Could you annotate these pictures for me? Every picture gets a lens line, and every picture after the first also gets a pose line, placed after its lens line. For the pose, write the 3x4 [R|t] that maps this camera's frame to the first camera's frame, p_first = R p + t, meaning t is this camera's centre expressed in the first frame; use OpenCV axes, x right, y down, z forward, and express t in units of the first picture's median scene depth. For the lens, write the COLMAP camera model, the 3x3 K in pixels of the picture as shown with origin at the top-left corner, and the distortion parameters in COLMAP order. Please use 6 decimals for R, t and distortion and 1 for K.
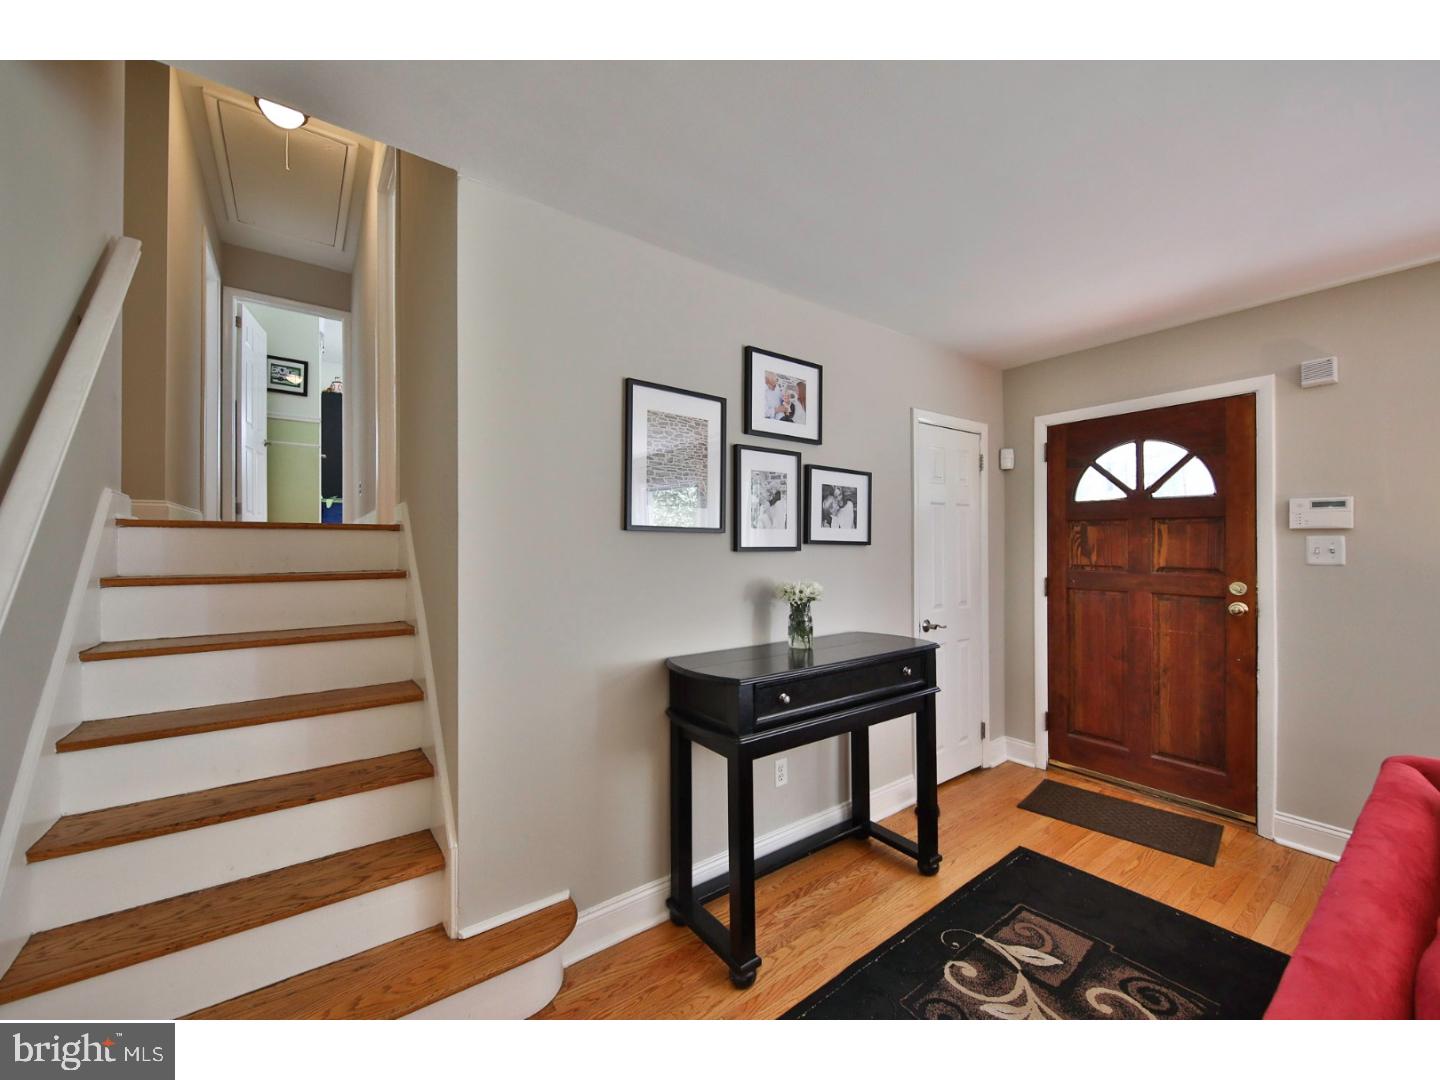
lens RADIAL K [[558.7, 0, 720.0], [0, 558.7, 540.0], [0, 0, 1]] dist [0.001691, 0.000136]
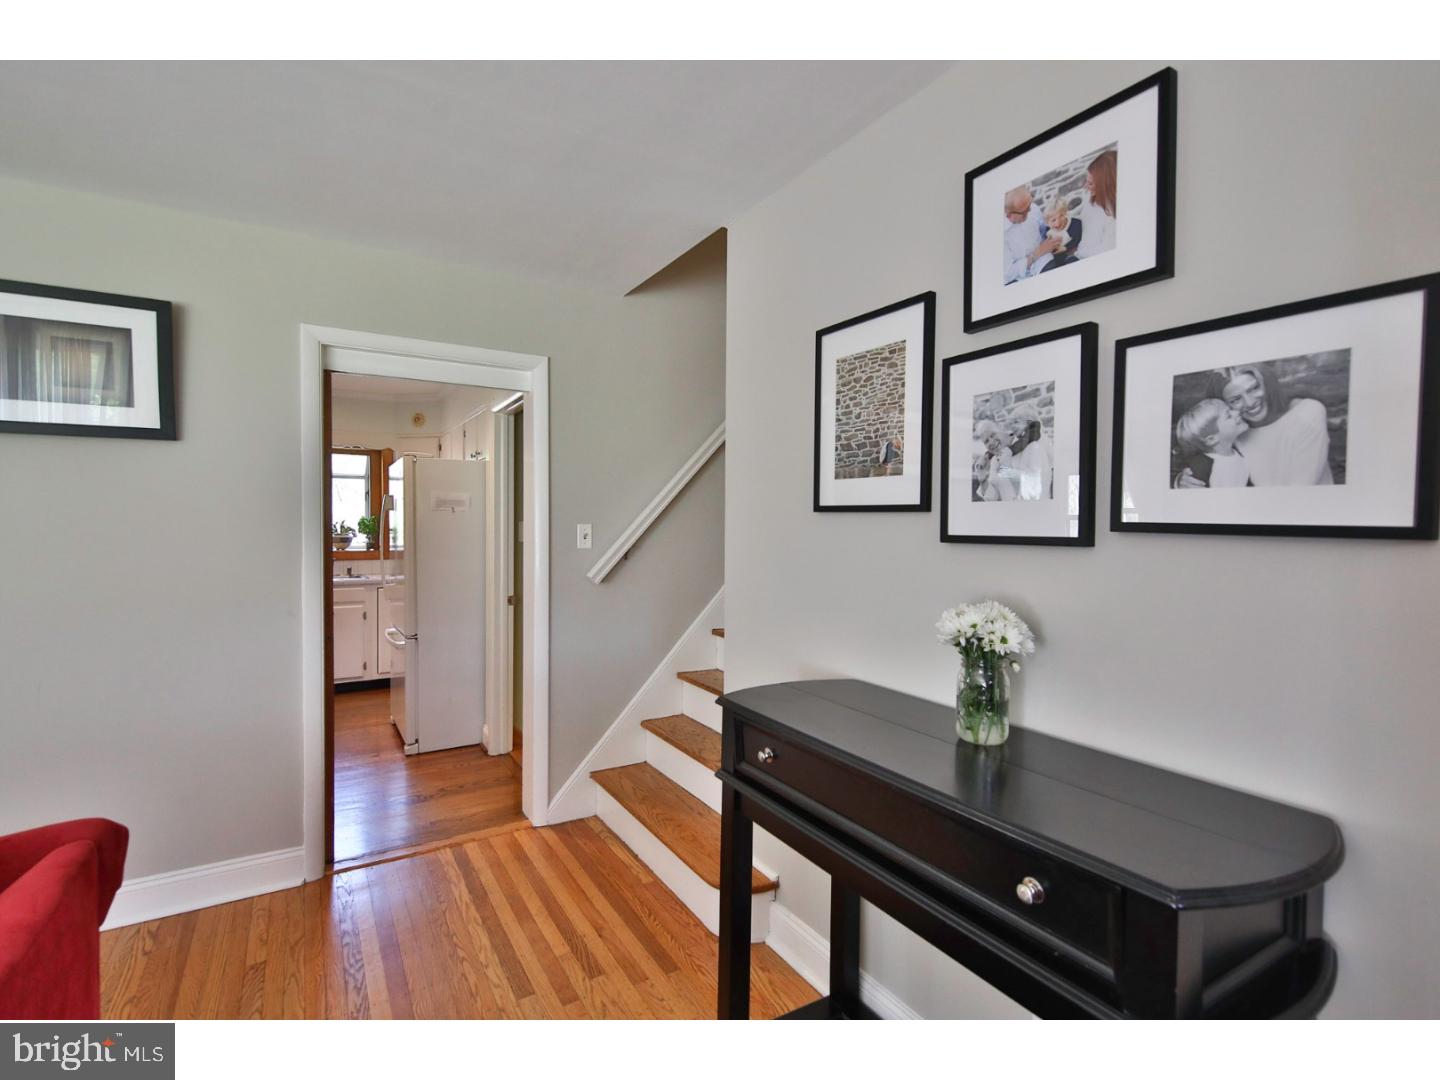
lens RADIAL K [[701.8, 0, 720.0], [0, 701.8, 540.0], [0, 0, 1]] dist [-0.000426, -0.000198]
pose [[-0.108996, 0.024100, -0.993750, 0.739304], [0.006455, 0.999702, 0.023537, -0.000977], [0.994021, -0.003849, -0.109119, 0.786749]]
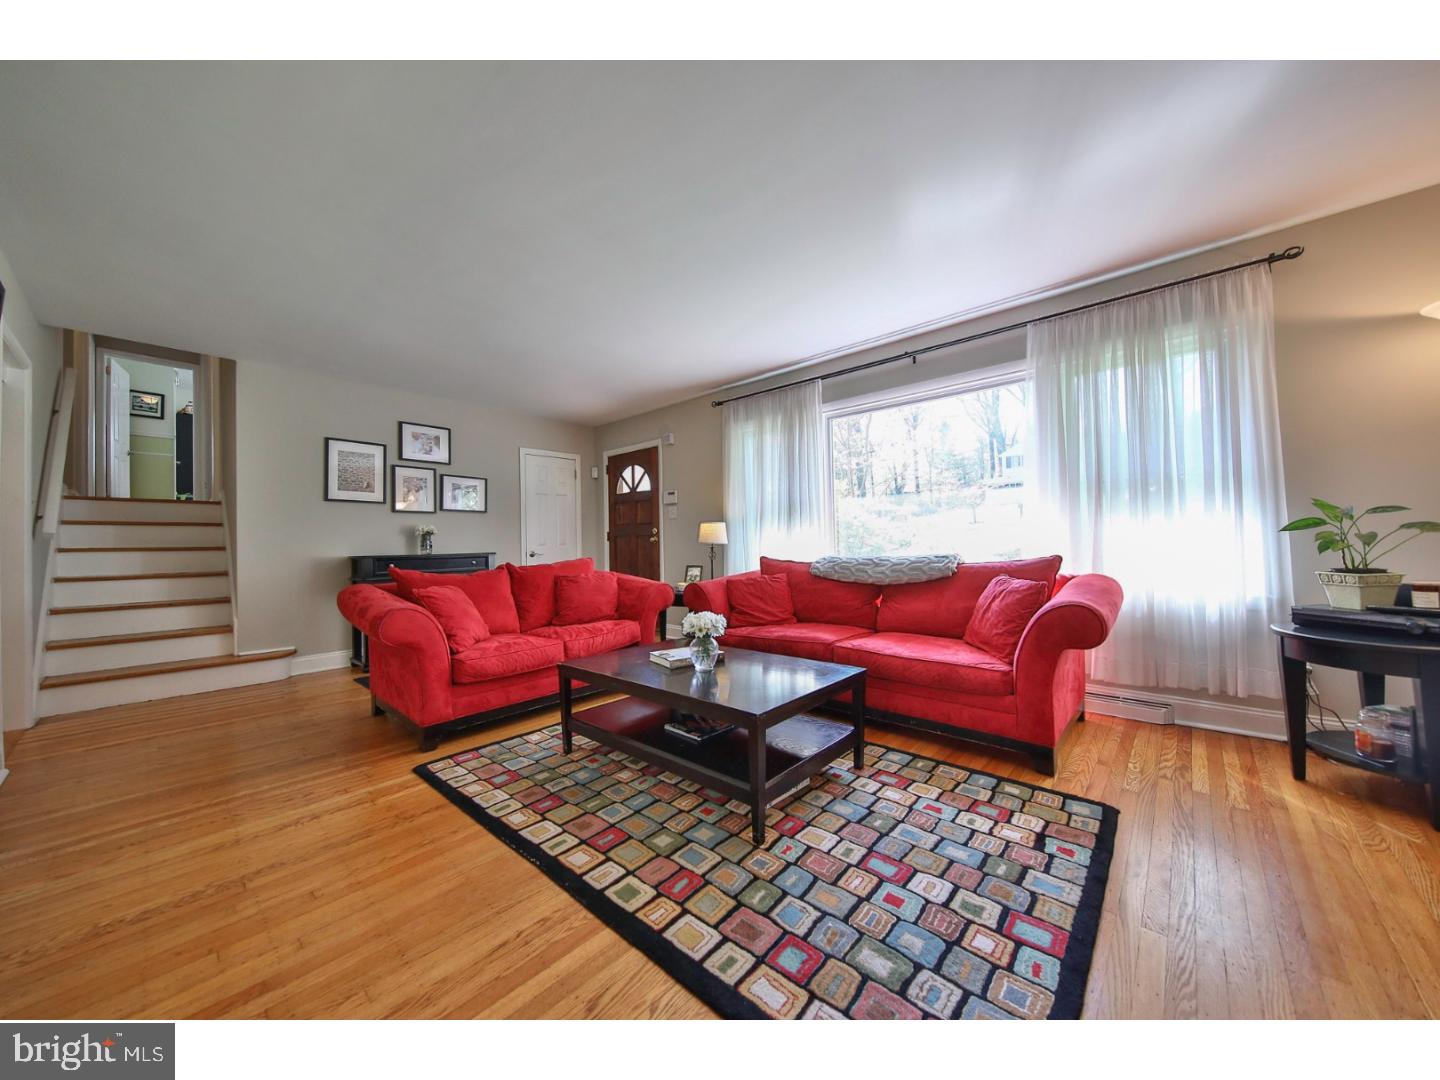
lens RADIAL K [[502.2, 0, 717.2], [0, 502.2, 535.9], [0, 0, 1]] dist [0.012413, -0.005378]
pose [[0.980629, -0.010997, 0.195567, 0.855607], [0.013039, 0.999873, -0.009158, 0.142993], [-0.195441, 0.011530, 0.980648, -1.179551]]
